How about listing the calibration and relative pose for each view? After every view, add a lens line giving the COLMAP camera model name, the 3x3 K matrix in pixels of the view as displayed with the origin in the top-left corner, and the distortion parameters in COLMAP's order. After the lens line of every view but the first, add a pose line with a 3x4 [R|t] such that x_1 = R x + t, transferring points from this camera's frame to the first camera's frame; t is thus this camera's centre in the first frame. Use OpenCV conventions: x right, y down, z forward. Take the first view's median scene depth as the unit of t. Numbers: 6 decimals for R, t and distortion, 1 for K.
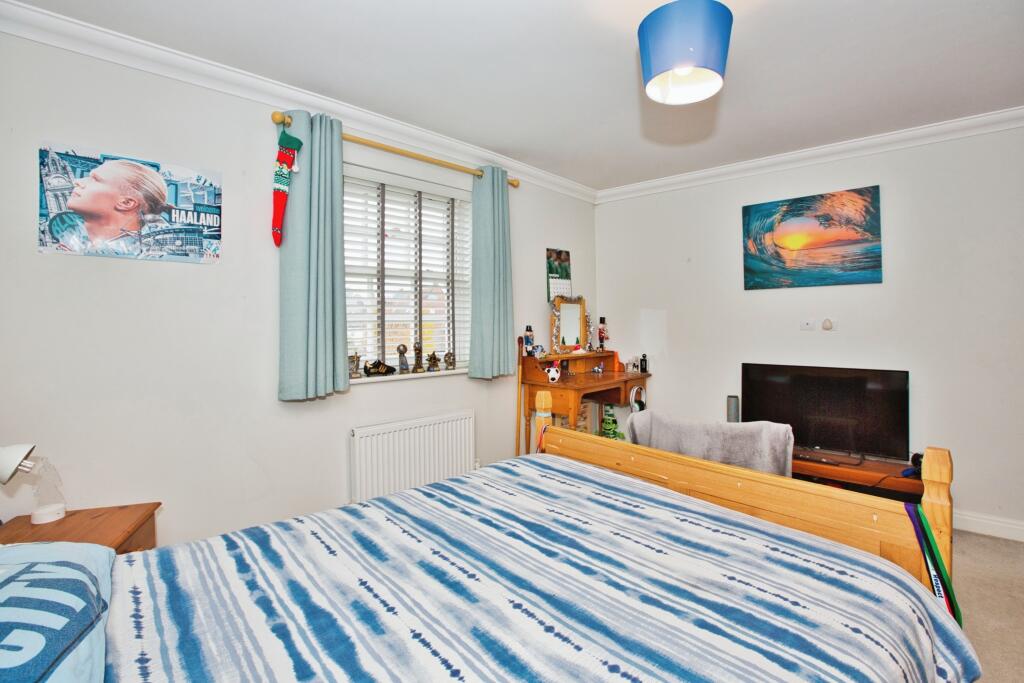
lens RADIAL K [[453.5, 0, 512.6], [0, 453.5, 319.3], [0, 0, 1]] dist [-0.000971, 0.000038]
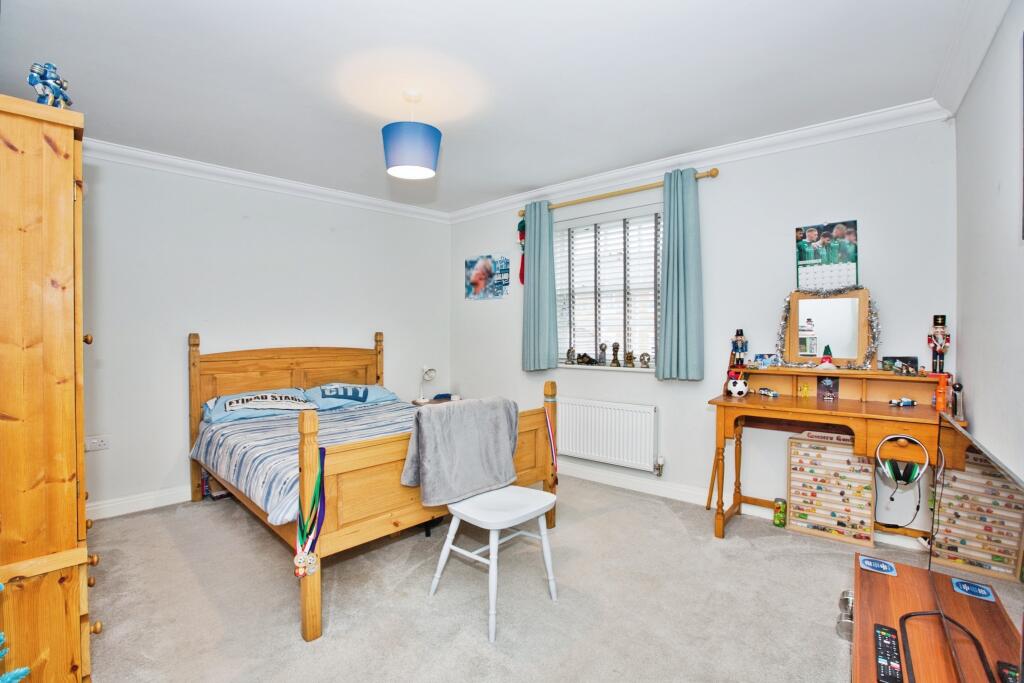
lens RADIAL K [[441.3, 0, 512.0], [0, 441.3, 341.5], [0, 0, 1]] dist [-0.000255, 0.000015]
pose [[0.168097, 0.023103, -0.985500, 0.947667], [0.006899, 0.999673, 0.024612, 0.016259], [0.985746, -0.010936, 0.167883, 0.521011]]
